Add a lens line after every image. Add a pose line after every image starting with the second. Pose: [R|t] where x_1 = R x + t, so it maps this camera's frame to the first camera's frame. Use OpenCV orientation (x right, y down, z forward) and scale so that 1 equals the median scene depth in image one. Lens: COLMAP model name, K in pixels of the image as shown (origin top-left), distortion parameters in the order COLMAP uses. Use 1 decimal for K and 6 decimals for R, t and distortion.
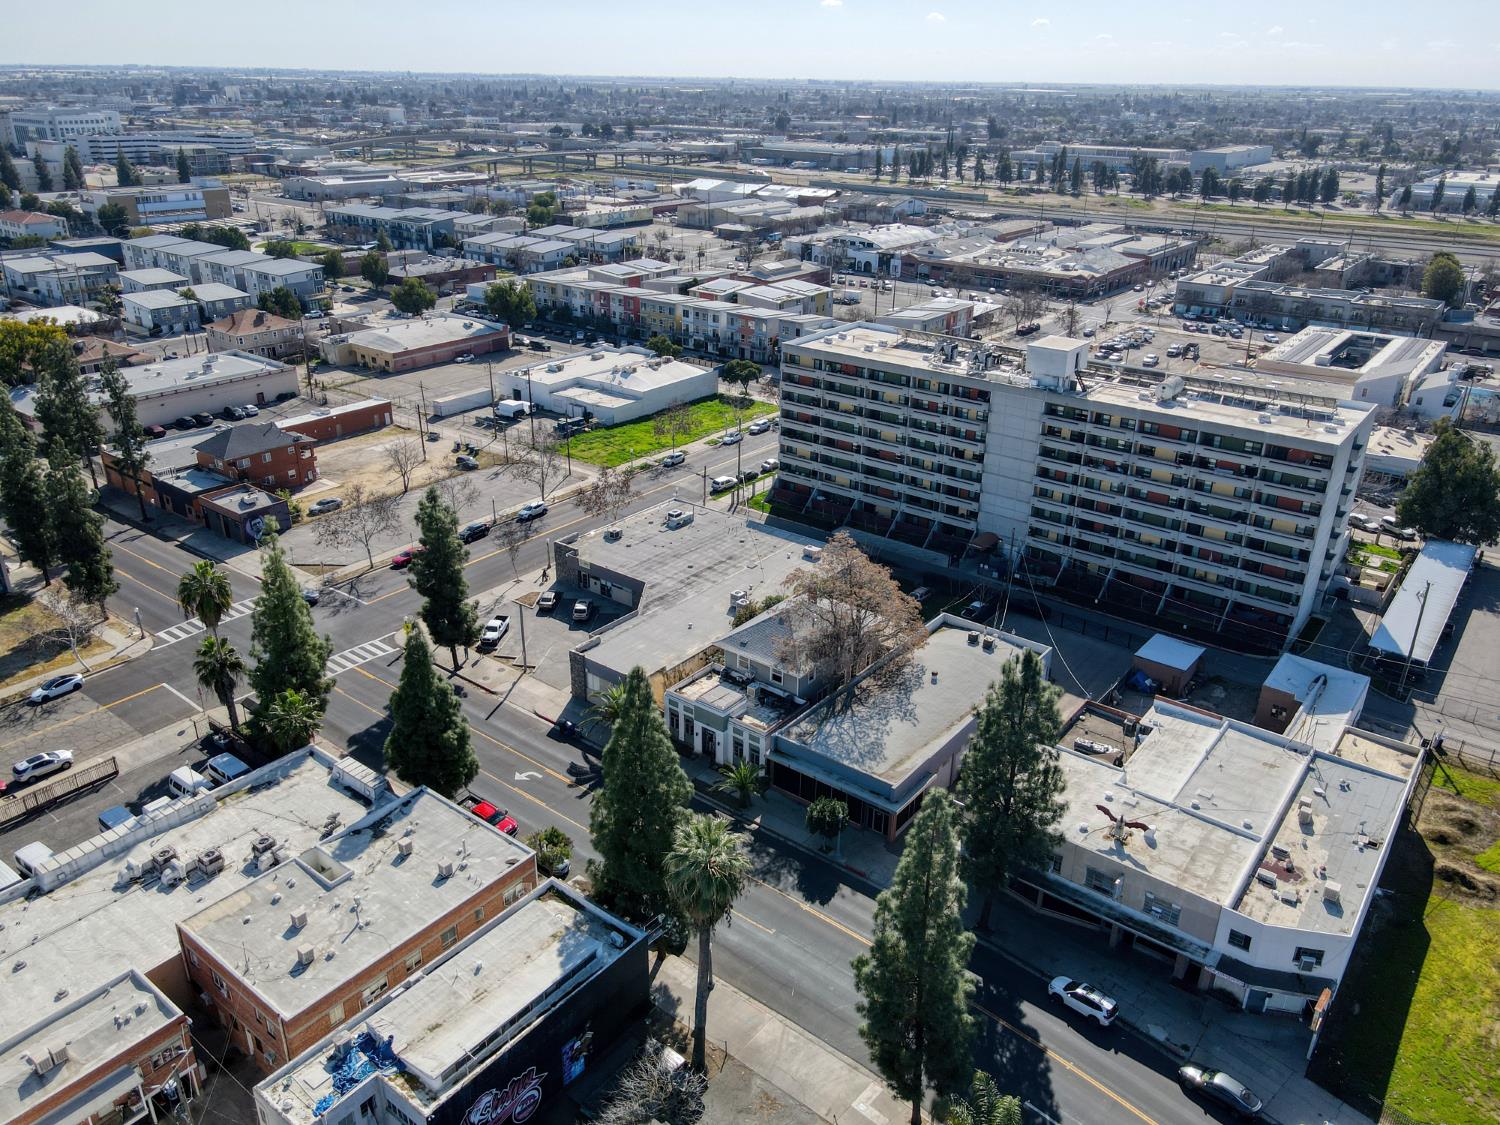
lens RADIAL K [[1100.2, 0, 750.0], [0, 1100.2, 562.5], [0, 0, 1]] dist [0.006254, 0.025444]
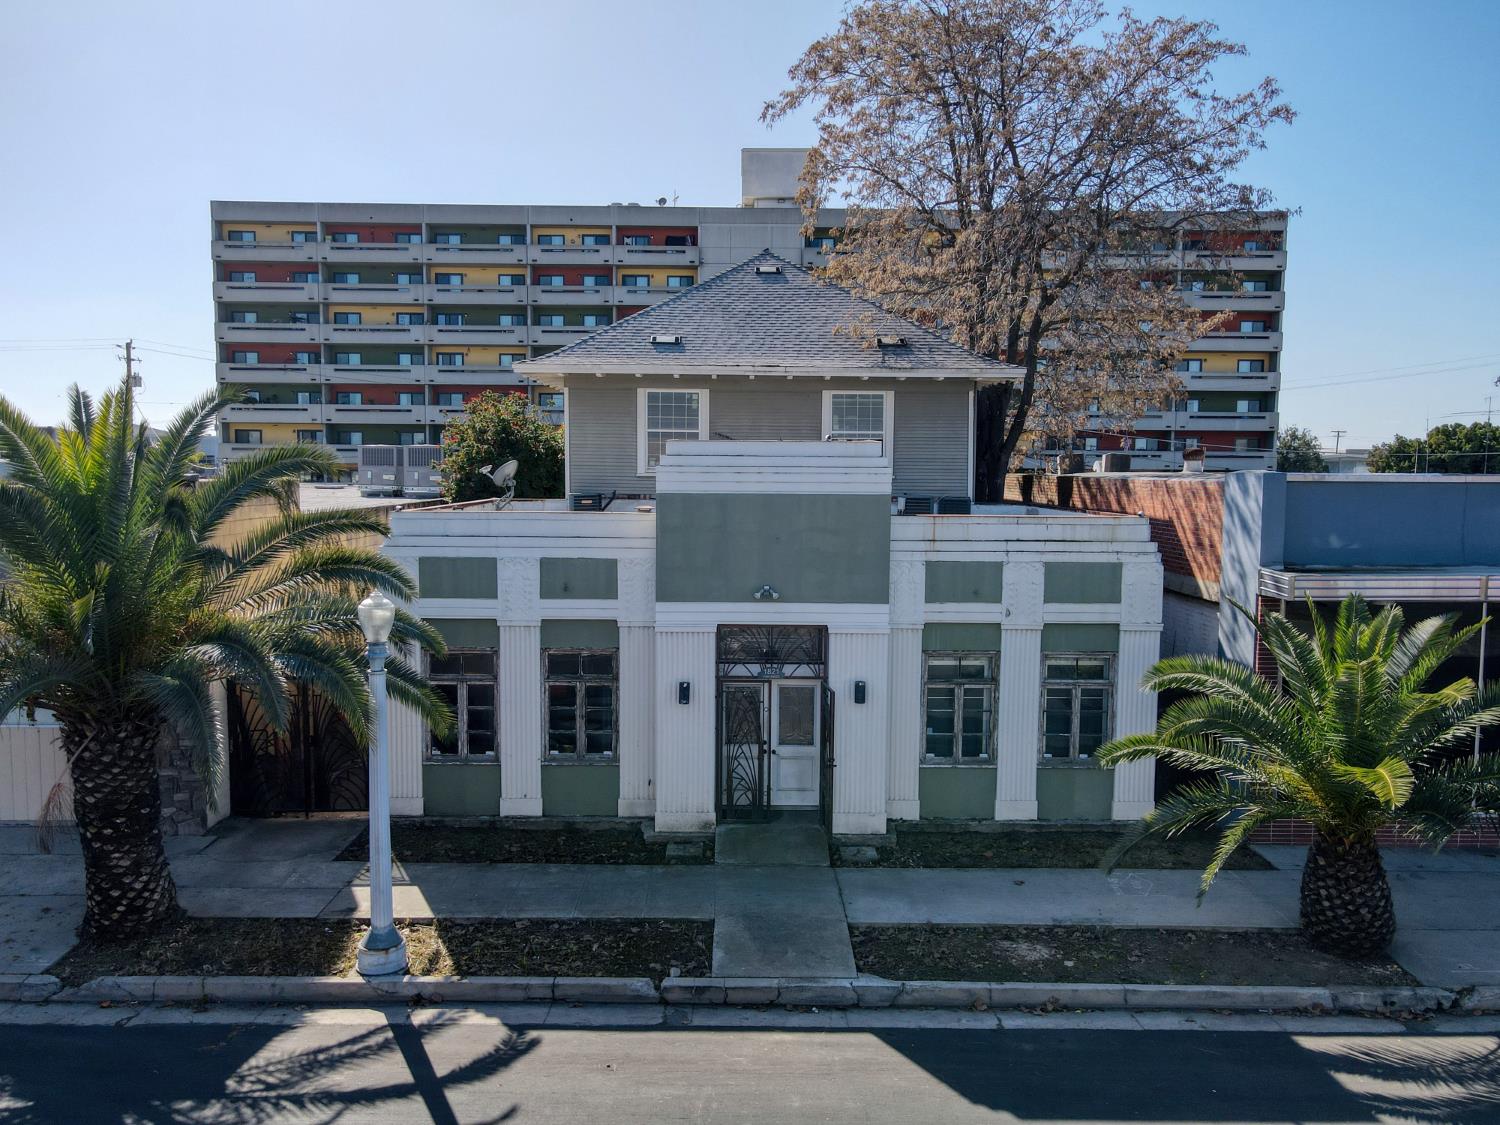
lens RADIAL K [[1100.2, 0, 750.0], [0, 1100.2, 562.5], [0, 0, 1]] dist [0.006254, 0.025444]
pose [[0.786900, -0.060446, 0.614112, -0.102107], [0.250918, 0.940546, -0.228940, 0.131574], [-0.563762, 0.334245, 0.755283, 0.644095]]
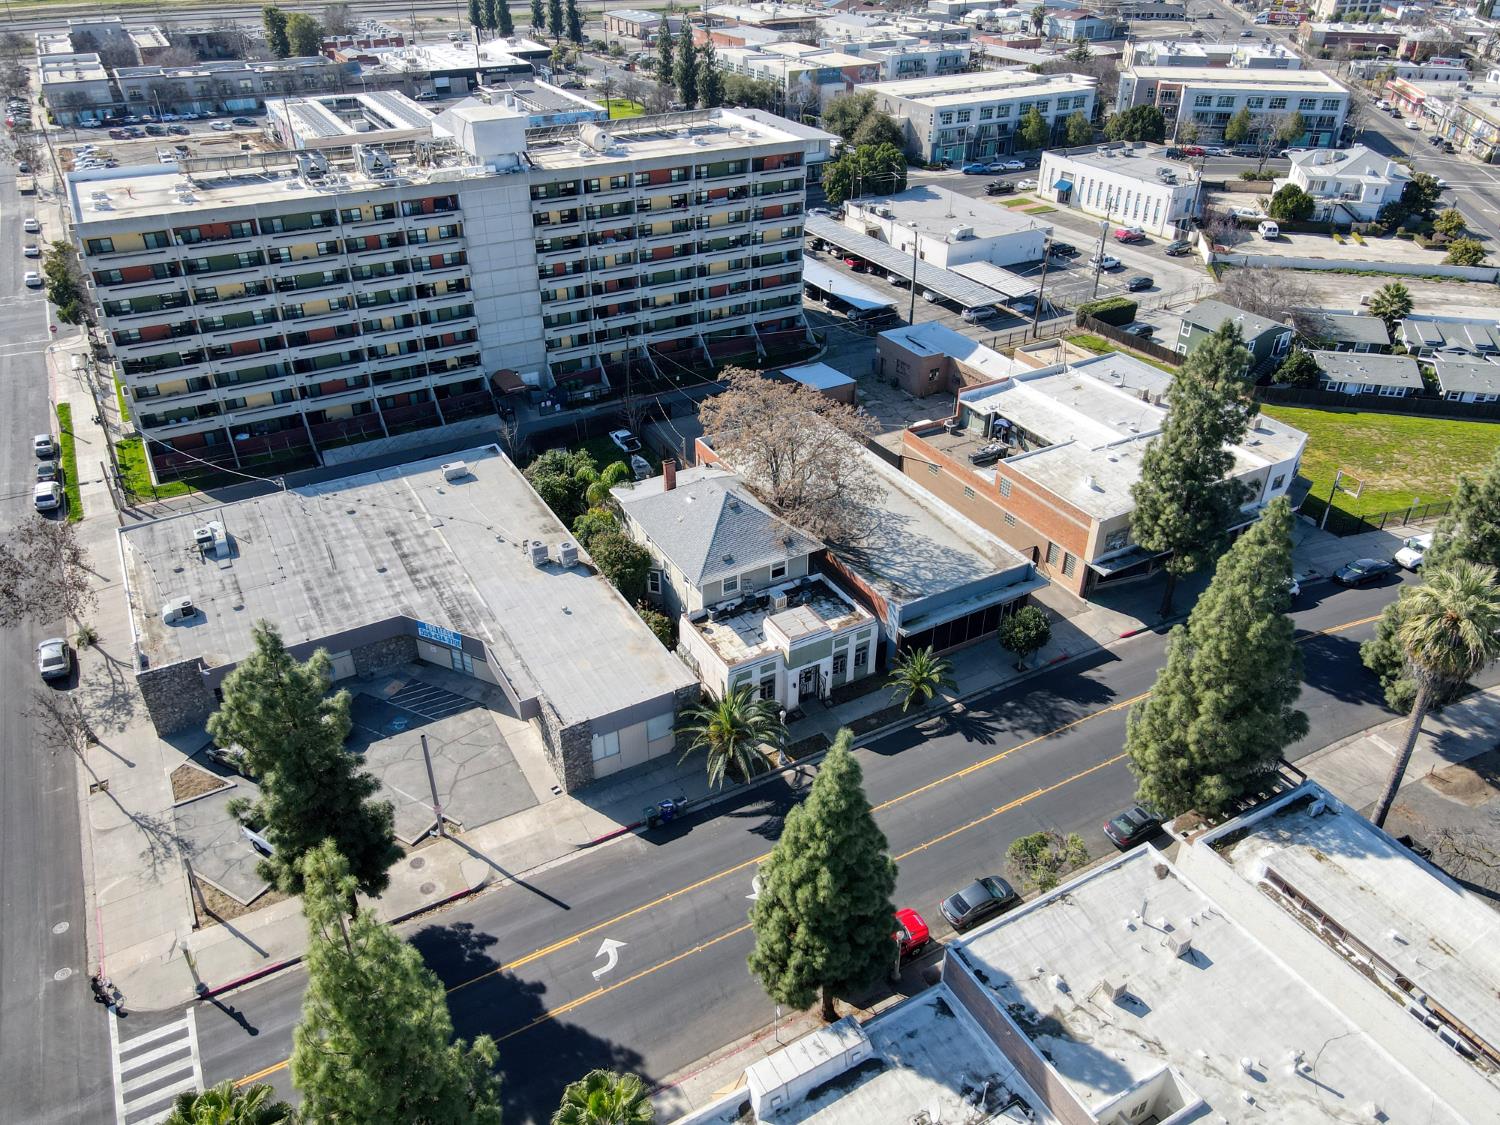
lens RADIAL K [[1100.2, 0, 750.0], [0, 1100.2, 562.5], [0, 0, 1]] dist [0.006254, 0.025444]
pose [[0.389963, -0.507080, 0.768634, -0.433035], [0.376973, 0.849478, 0.369158, -0.145825], [-0.840131, 0.145797, 0.522421, 0.466619]]
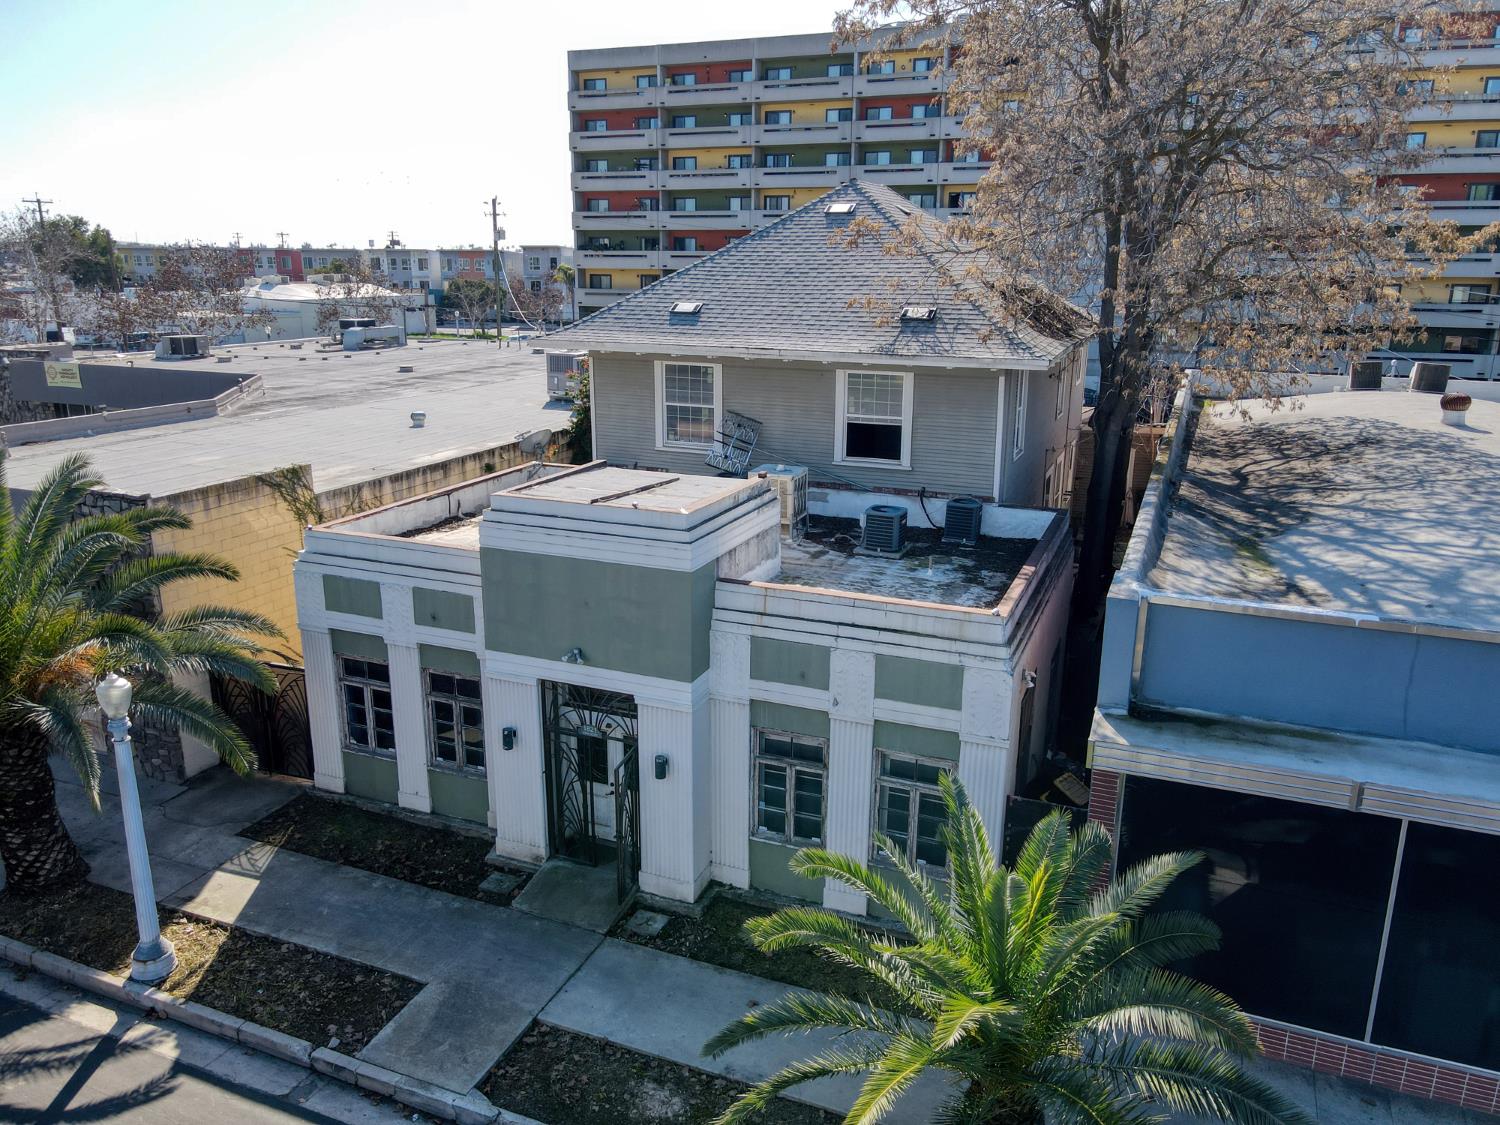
lens RADIAL K [[1100.2, 0, 750.0], [0, 1100.2, 562.5], [0, 0, 1]] dist [0.006254, 0.025444]
pose [[0.964960, -0.077516, 0.250685, -0.039157], [0.111625, 0.985880, -0.124825, 0.114900], [-0.237469, 0.148434, 0.959987, 0.615739]]
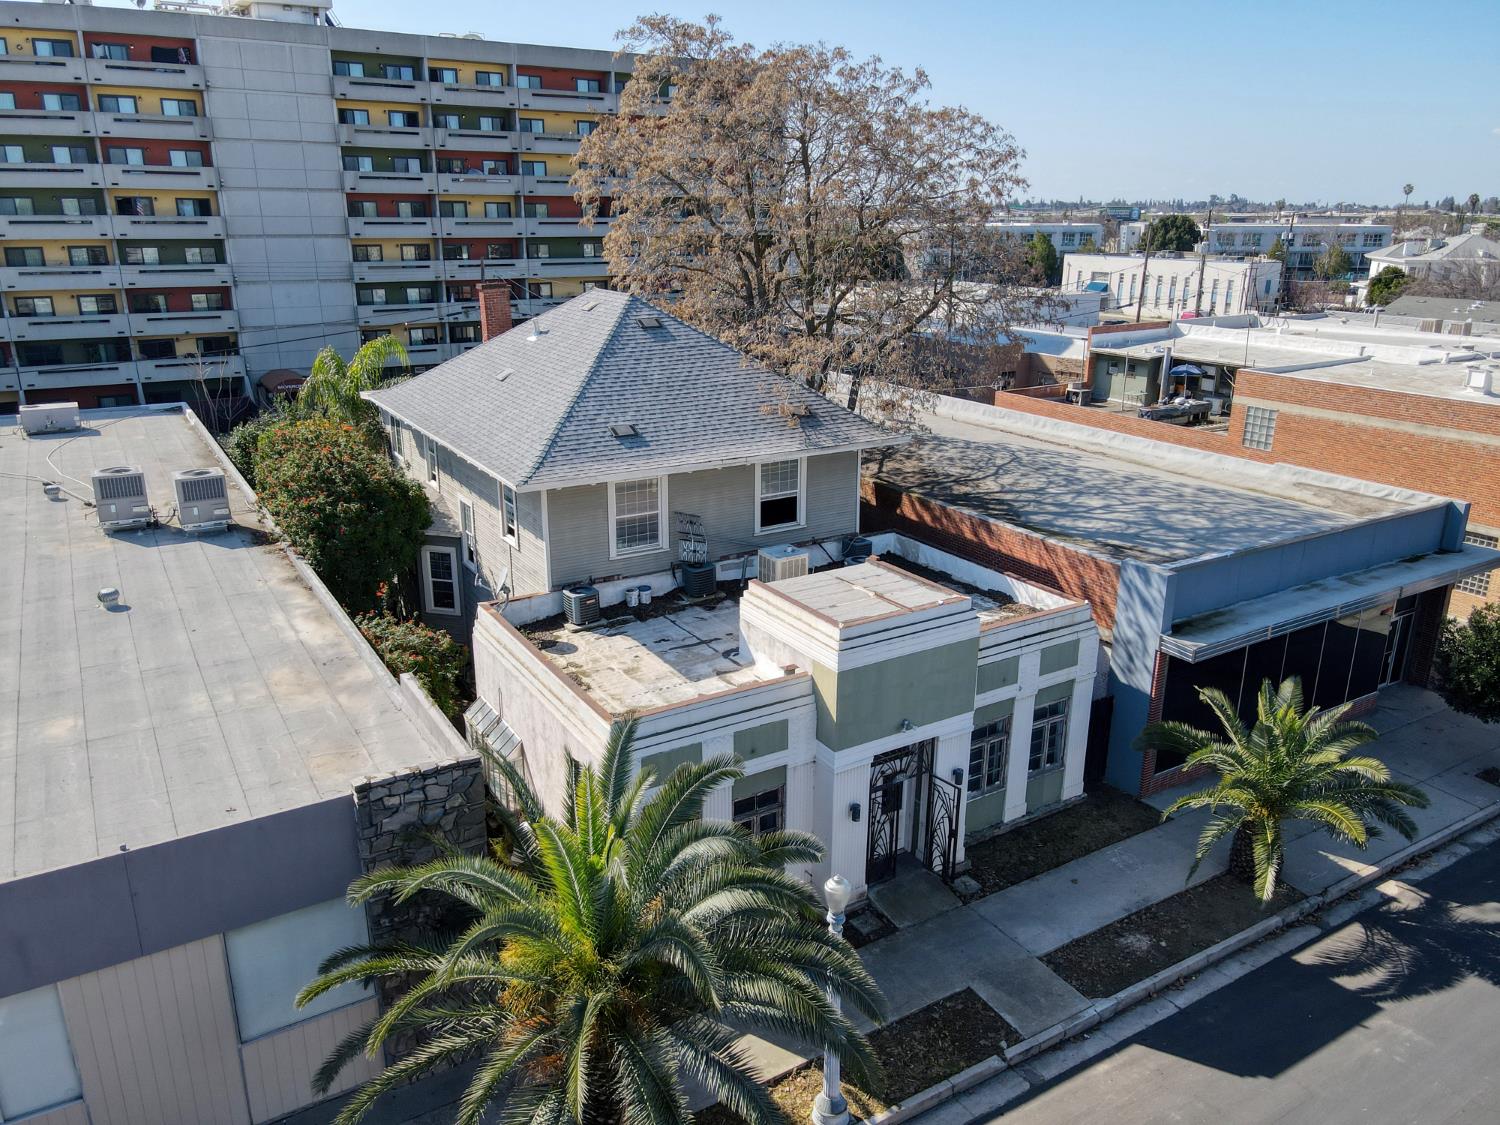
lens RADIAL K [[1098.0, 0, 753.8], [0, 1098.0, 565.4], [0, 0, 1]] dist [0.026451, -0.025872]
pose [[0.351794, -0.303267, 0.885590, -0.165852], [0.375221, 0.912420, 0.163401, 0.054317], [-0.857584, 0.274808, 0.434776, 0.678239]]
